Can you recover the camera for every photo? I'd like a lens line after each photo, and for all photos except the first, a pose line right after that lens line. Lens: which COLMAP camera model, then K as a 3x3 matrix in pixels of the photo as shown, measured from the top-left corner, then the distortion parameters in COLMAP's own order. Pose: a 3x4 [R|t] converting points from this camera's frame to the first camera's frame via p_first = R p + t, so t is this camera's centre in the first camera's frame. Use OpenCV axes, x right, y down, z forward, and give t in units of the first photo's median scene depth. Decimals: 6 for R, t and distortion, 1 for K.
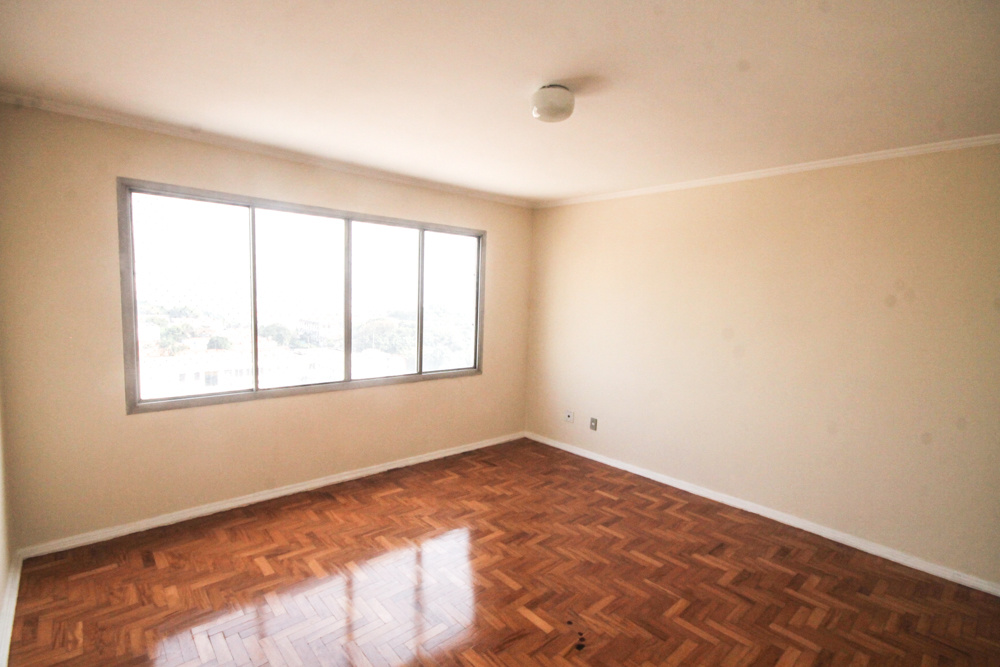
lens RADIAL K [[472.5, 0, 497.7], [0, 472.5, 329.5], [0, 0, 1]] dist [-0.004578, -0.002679]
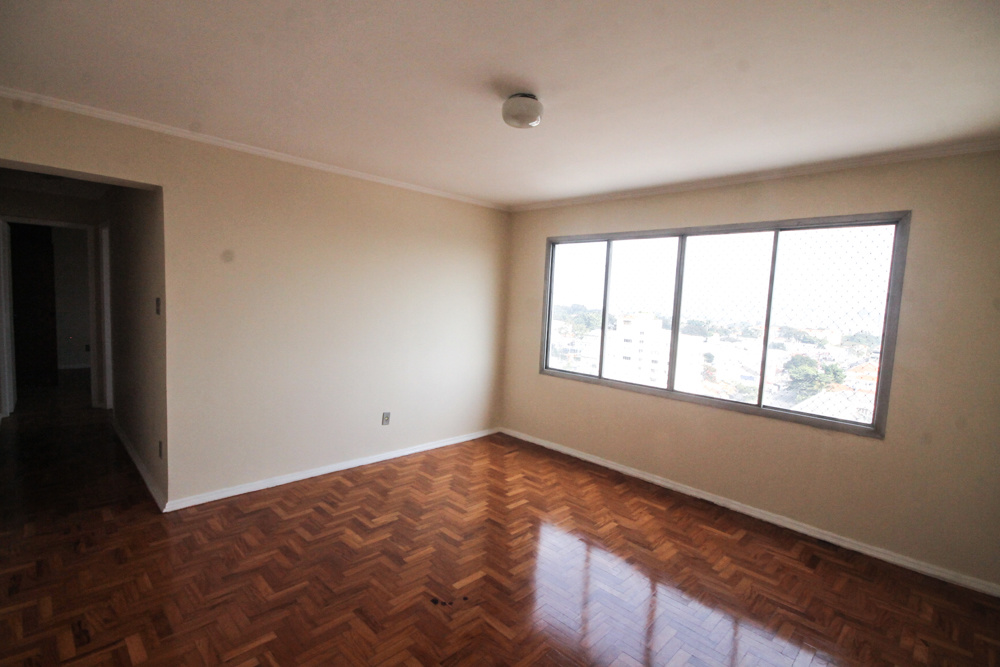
lens RADIAL K [[472.5, 0, 498.9], [0, 472.5, 337.0], [0, 0, 1]] dist [-0.004578, -0.002679]
pose [[0.052197, 0.051632, -0.997301, 0.764806], [-0.119346, 0.991828, 0.045102, -0.011934], [0.991480, 0.116669, 0.057932, 0.608589]]
